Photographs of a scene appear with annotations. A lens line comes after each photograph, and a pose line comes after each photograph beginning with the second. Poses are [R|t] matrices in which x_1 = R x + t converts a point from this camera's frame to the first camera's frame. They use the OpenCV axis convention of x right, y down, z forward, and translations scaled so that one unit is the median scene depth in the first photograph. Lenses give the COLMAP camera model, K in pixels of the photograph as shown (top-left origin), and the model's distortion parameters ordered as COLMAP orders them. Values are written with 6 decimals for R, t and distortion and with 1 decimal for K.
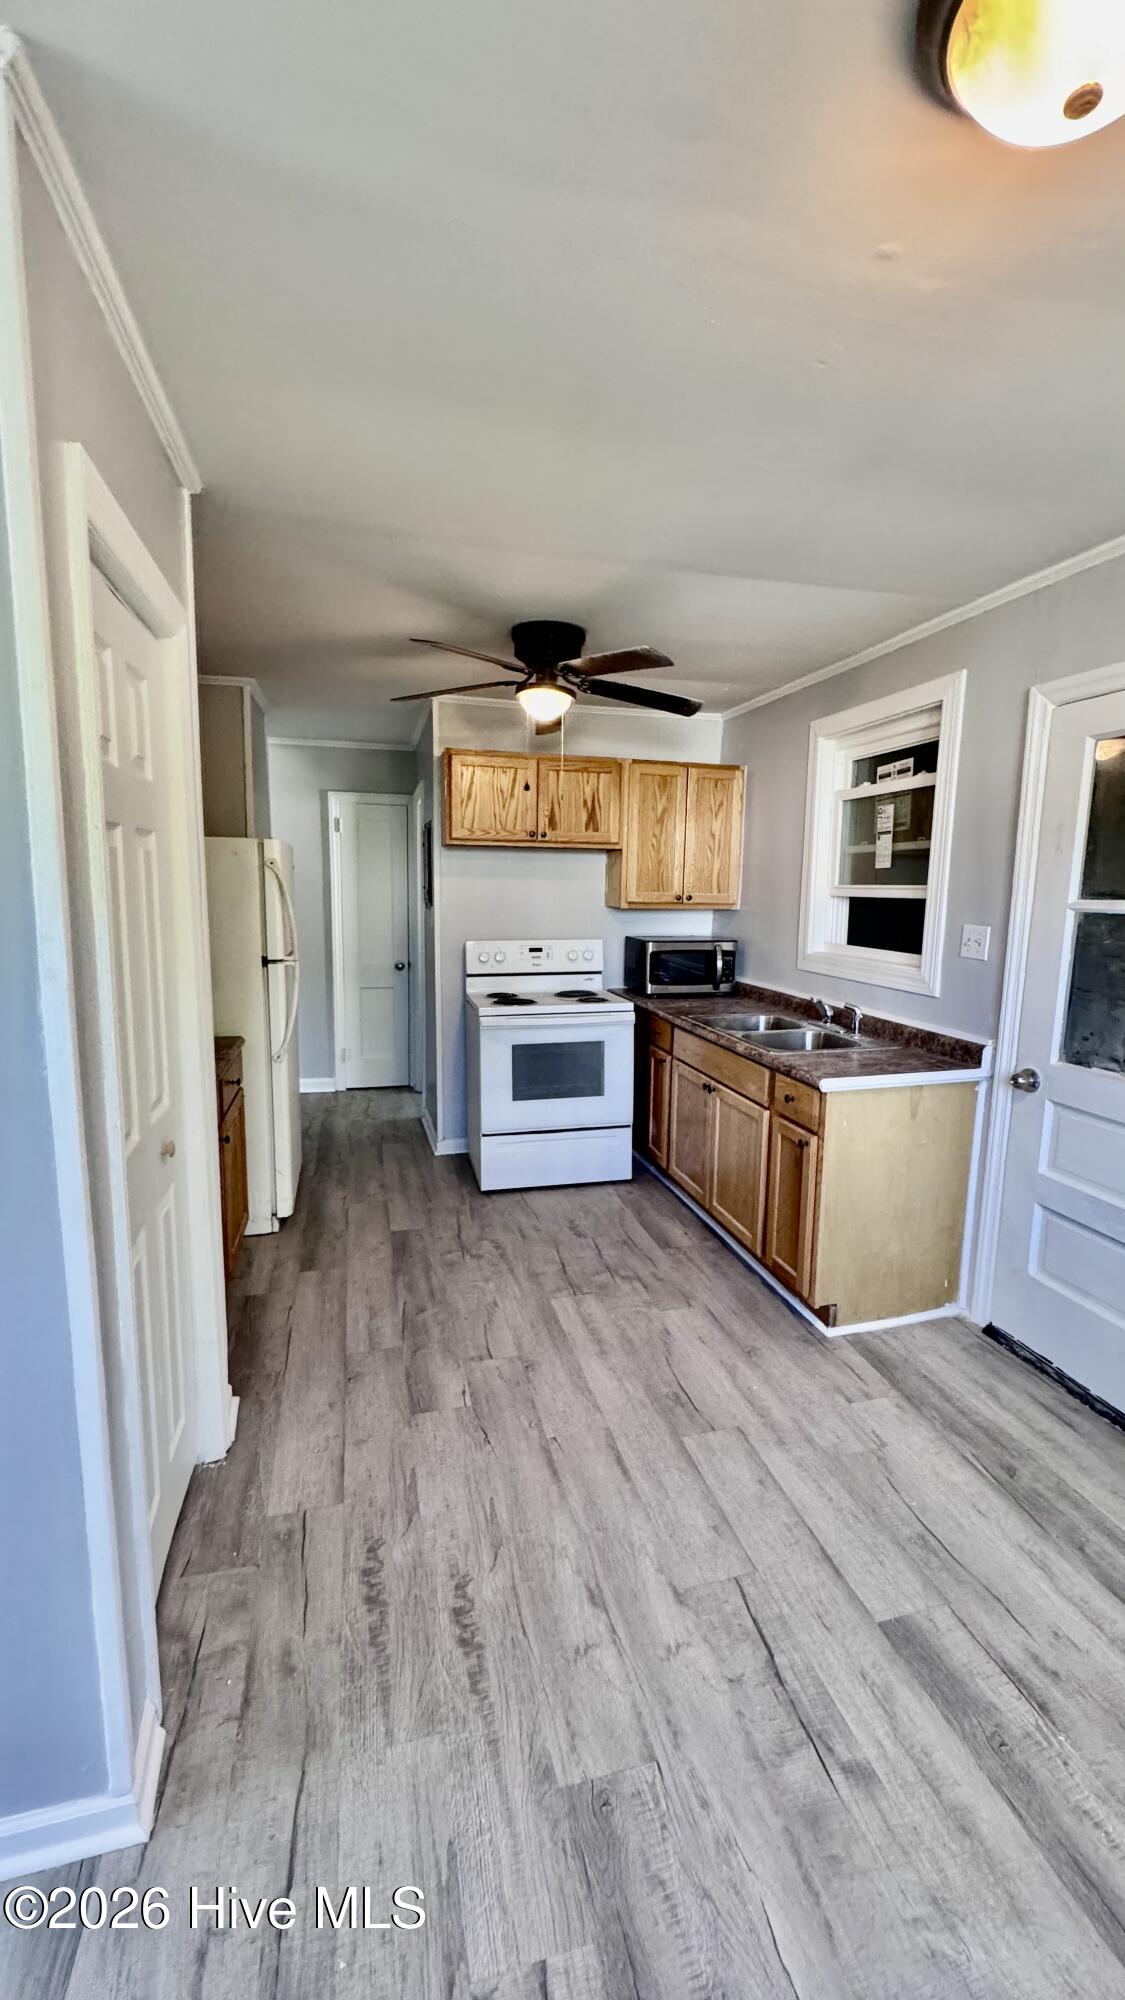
lens RADIAL K [[795.3, 0, 564.7], [0, 795.3, 995.9], [0, 0, 1]] dist [0.000352, -0.000407]
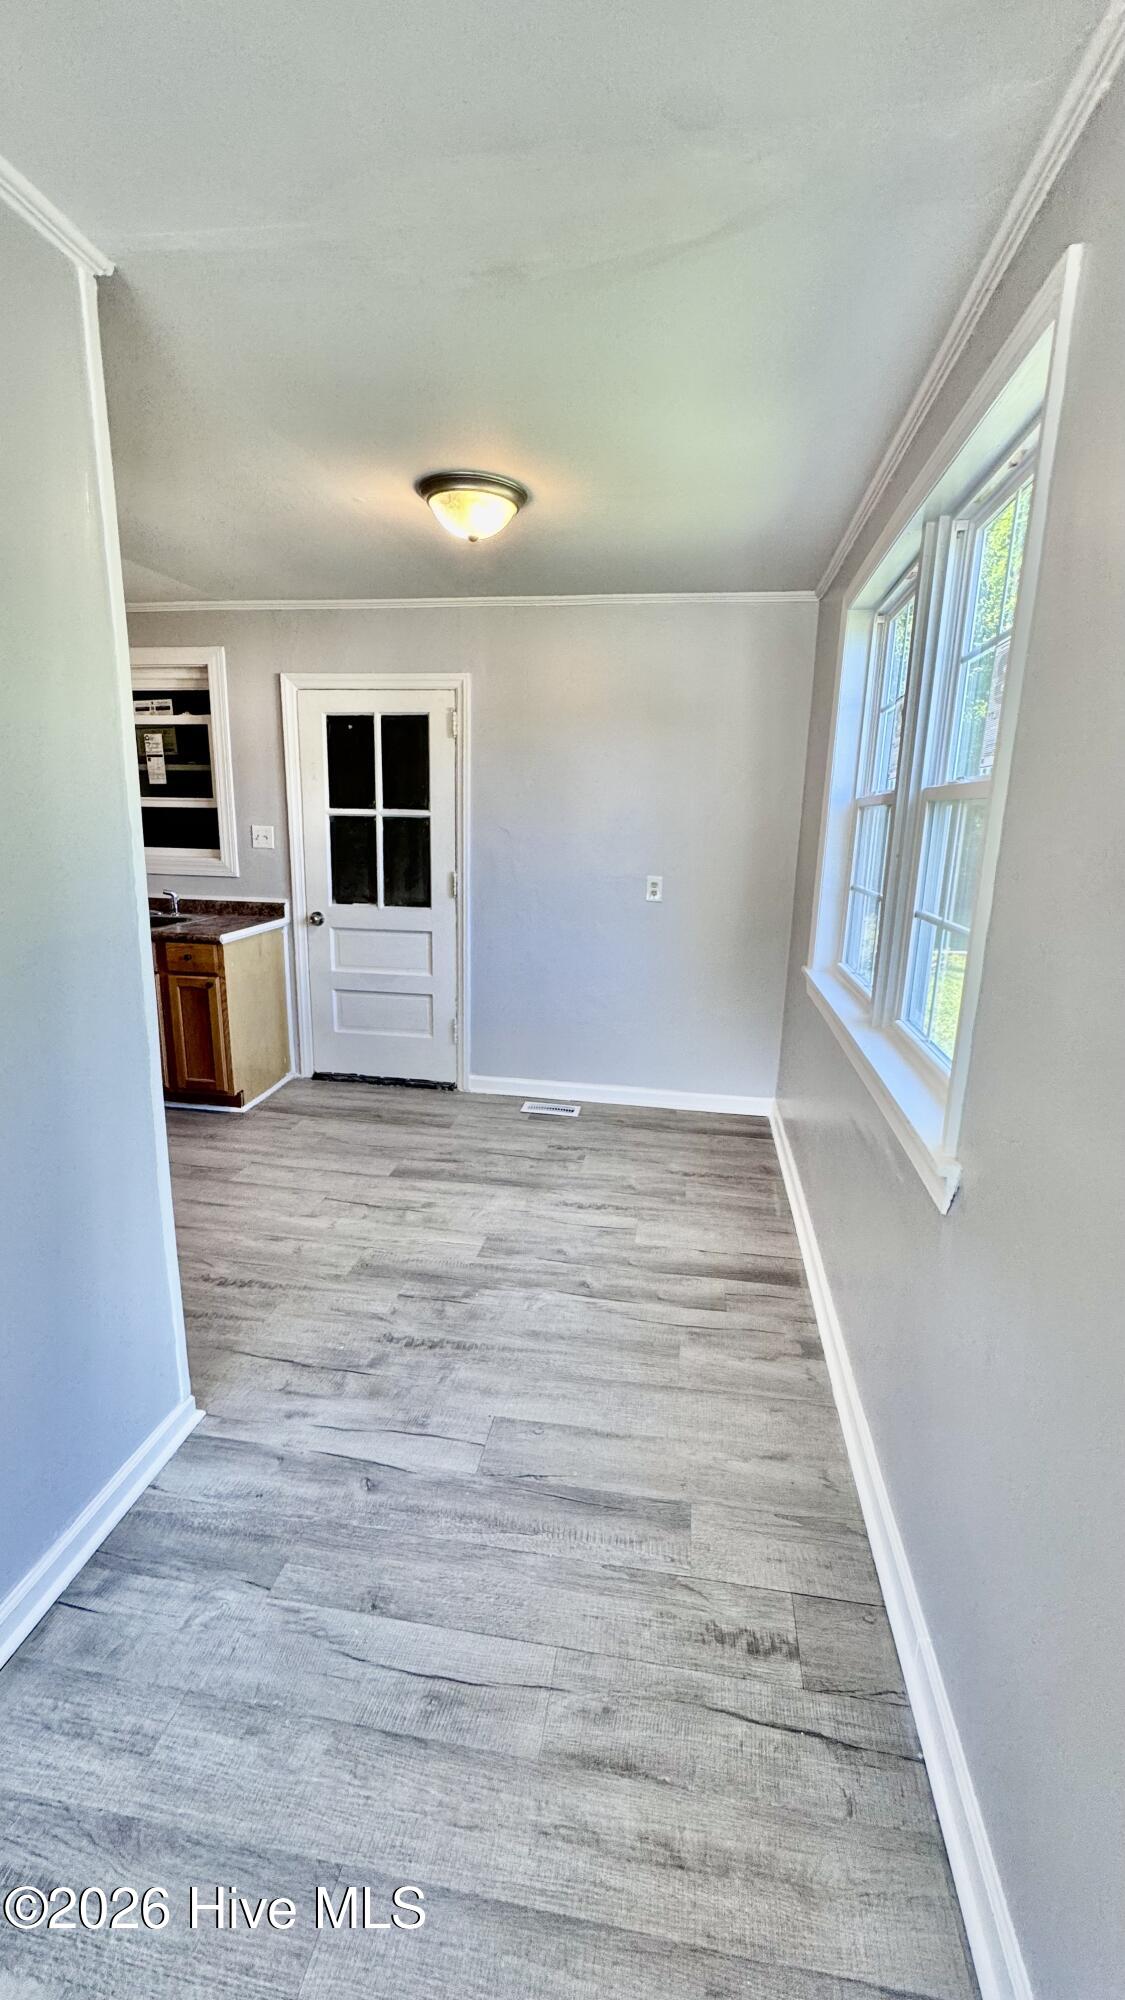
lens RADIAL K [[795.3, 0, 565.2], [0, 795.3, 999.5], [0, 0, 1]] dist [0.000352, -0.000407]
pose [[0.401776, -0.214472, 0.890268, -0.722361], [0.114402, 0.976326, 0.183575, 0.024609], [-0.908564, 0.028092, 0.416800, -0.162596]]
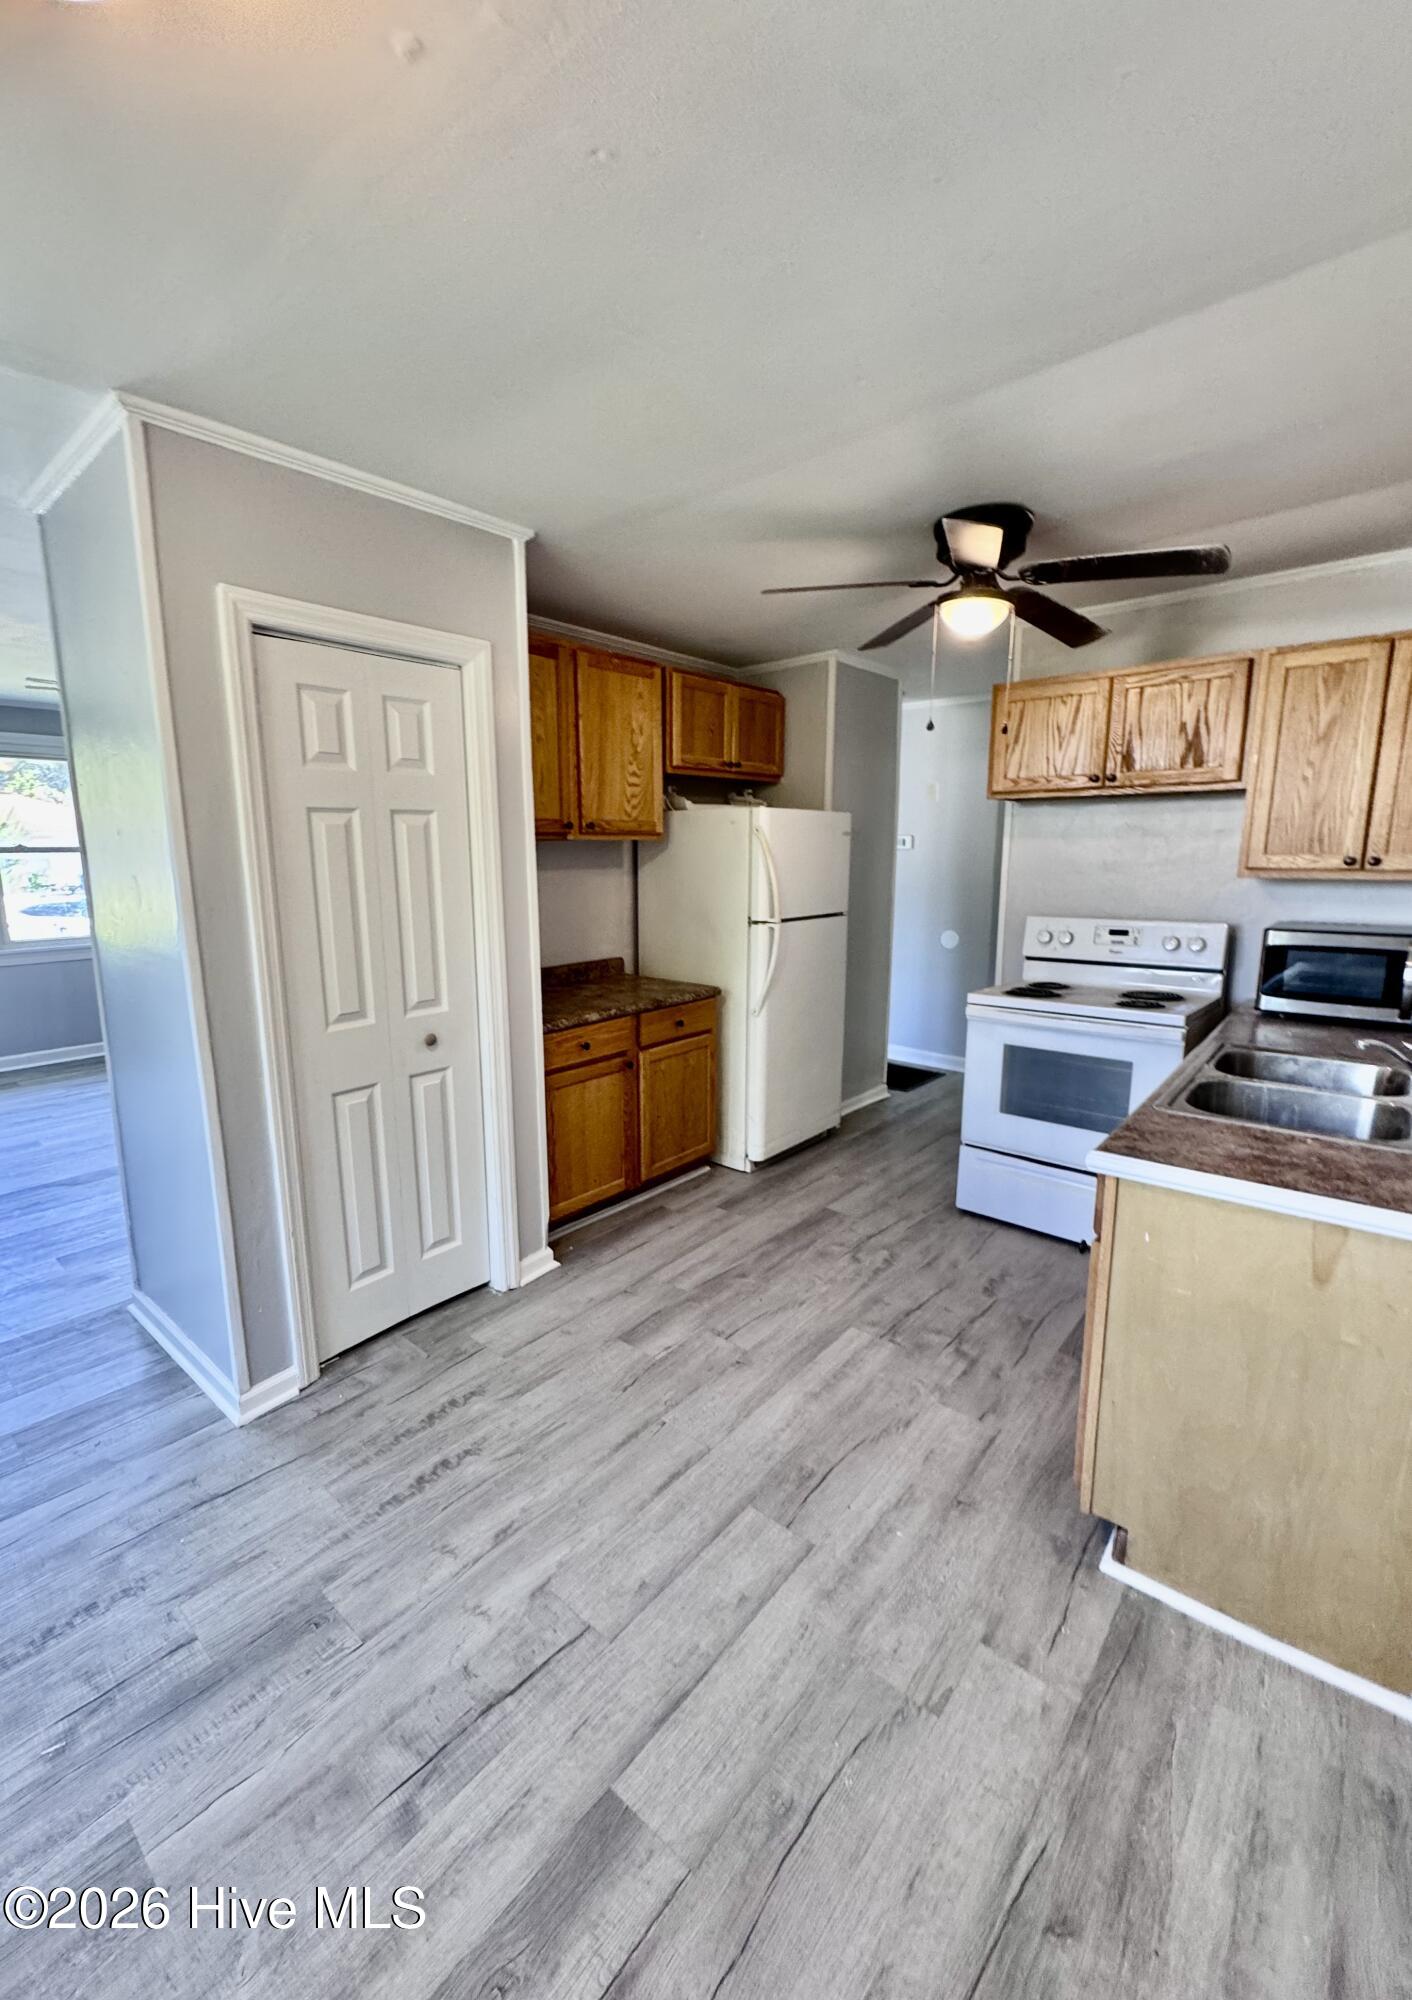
lens RADIAL K [[832.0, 0, 698.7], [0, 832.0, 997.5], [0, 0, 1]] dist [-0.002862, 0.000494]
pose [[0.566410, 0.125589, -0.814498, 0.650818], [-0.102790, 0.991368, 0.081380, -0.033543], [0.817688, 0.037628, 0.574431, 0.372912]]
